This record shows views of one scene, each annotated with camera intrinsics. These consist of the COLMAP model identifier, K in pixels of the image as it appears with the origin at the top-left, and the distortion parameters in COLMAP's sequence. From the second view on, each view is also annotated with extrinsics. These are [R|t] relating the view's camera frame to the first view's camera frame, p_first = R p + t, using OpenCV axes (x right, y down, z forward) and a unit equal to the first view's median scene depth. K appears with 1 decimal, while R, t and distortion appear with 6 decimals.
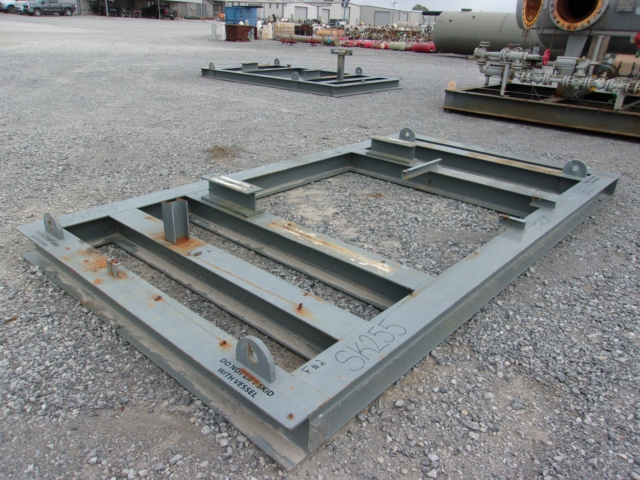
lens RADIAL K [[504.6, 0, 317.9], [0, 504.6, 241.0], [0, 0, 1]] dist [-0.034882, 0.062303]
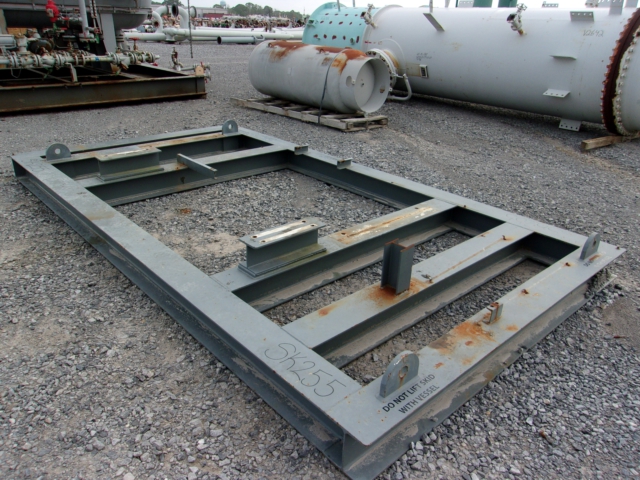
lens RADIAL K [[504.6, 0, 317.9], [0, 504.6, 241.0], [0, 0, 1]] dist [-0.034882, 0.062303]
pose [[0.099850, -0.443186, 0.890851, -0.608226], [0.376674, 0.845527, 0.378419, -0.265172], [-0.920949, 0.297775, 0.251362, 0.525619]]
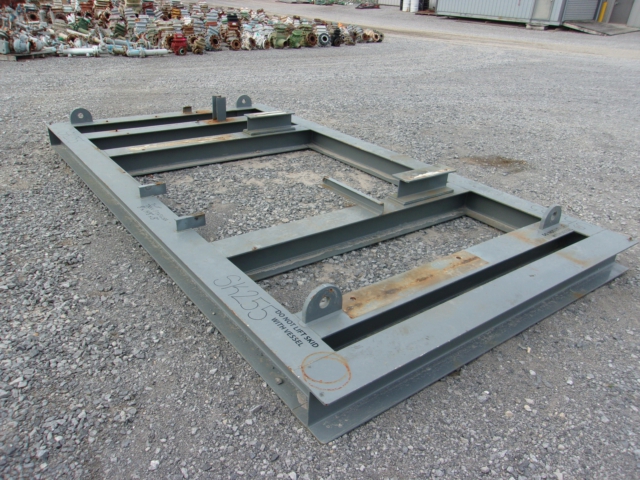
lens RADIAL K [[504.6, 0, 317.9], [0, 504.6, 241.0], [0, 0, 1]] dist [-0.034882, 0.062303]
pose [[-0.194117, 0.394933, -0.897968, 0.826463], [-0.452289, 0.776248, 0.439173, -0.356294], [0.870490, 0.491392, 0.027941, 0.866371]]
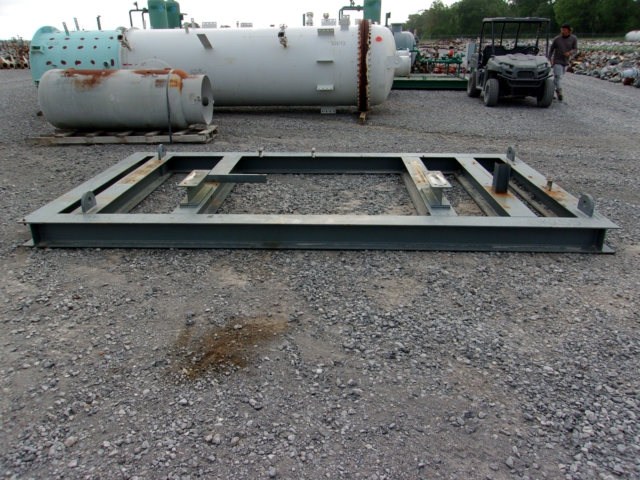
lens RADIAL K [[504.6, 0, 317.9], [0, 504.6, 241.0], [0, 0, 1]] dist [-0.034882, 0.062303]
pose [[-0.639212, -0.321137, 0.698770, -0.603870], [0.297414, 0.734705, 0.609716, -0.564670], [-0.709192, 0.597562, -0.374121, 1.198480]]
